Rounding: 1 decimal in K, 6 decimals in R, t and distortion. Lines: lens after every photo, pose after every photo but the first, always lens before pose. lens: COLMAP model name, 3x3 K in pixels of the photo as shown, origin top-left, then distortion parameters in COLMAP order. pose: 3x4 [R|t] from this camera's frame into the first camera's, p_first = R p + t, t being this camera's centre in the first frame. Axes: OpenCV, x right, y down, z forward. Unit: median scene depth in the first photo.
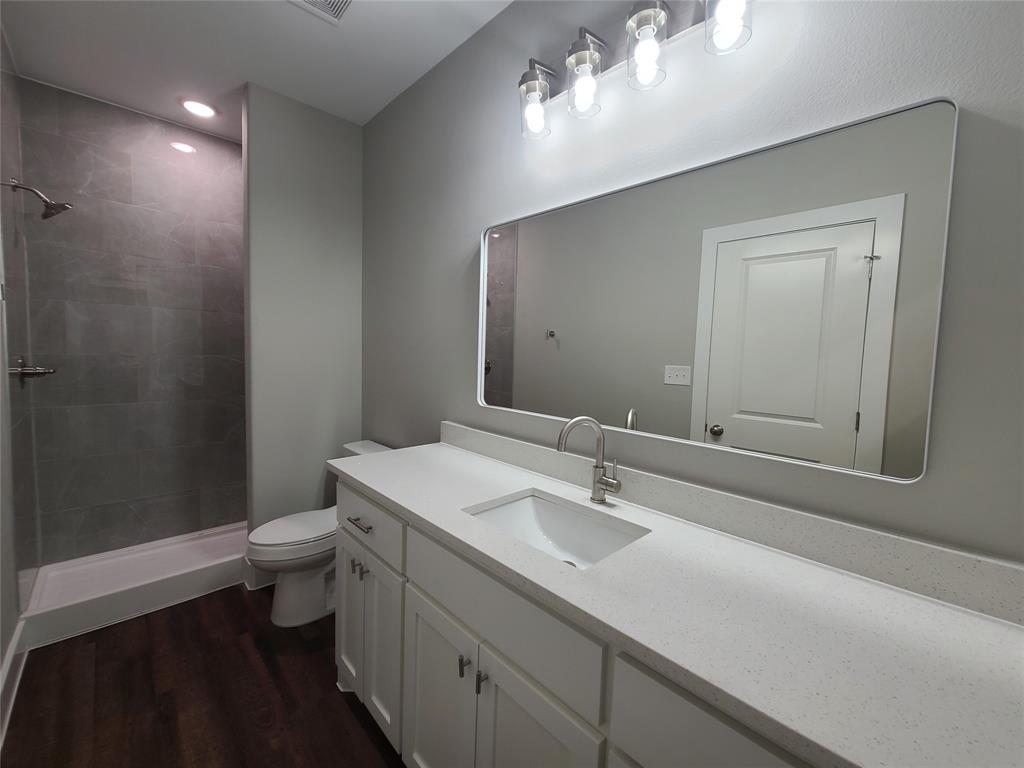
lens RADIAL K [[417.3, 0, 506.8], [0, 417.3, 379.8], [0, 0, 1]] dist [-0.001311, -0.000241]
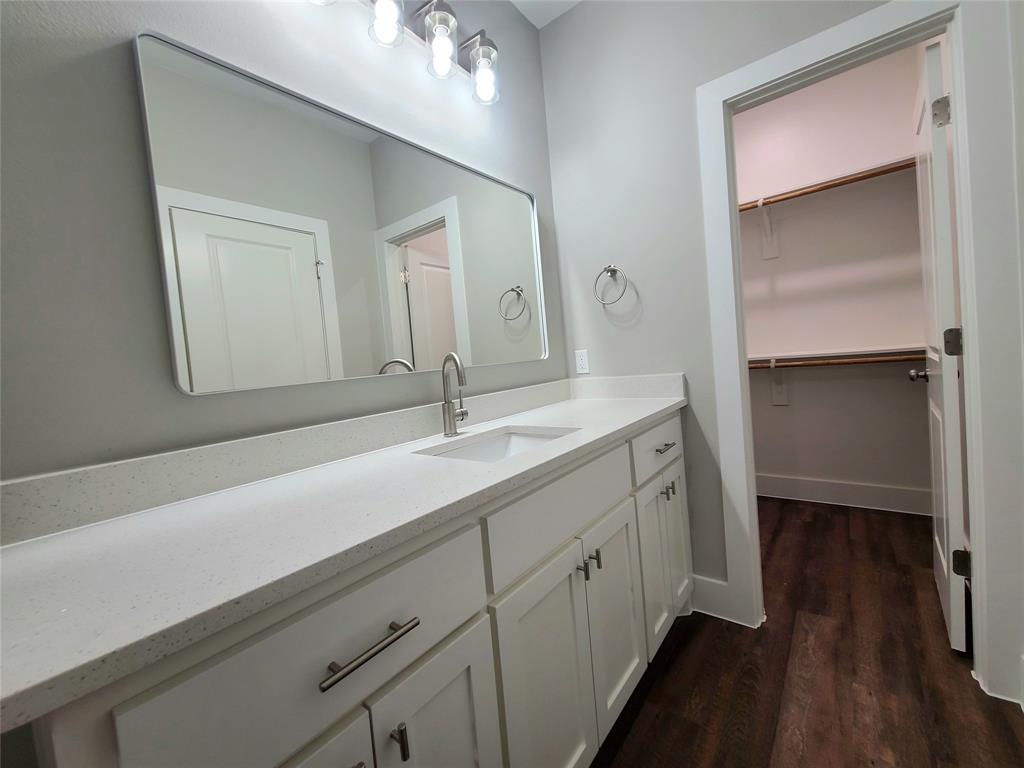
lens RADIAL K [[417.3, 0, 506.8], [0, 417.3, 379.8], [0, 0, 1]] dist [-0.001311, -0.000241]
pose [[-0.142436, -0.063262, 0.987780, -0.838782], [0.145881, 0.985715, 0.084165, 0.079809], [-0.978995, 0.156087, -0.131173, 0.977561]]
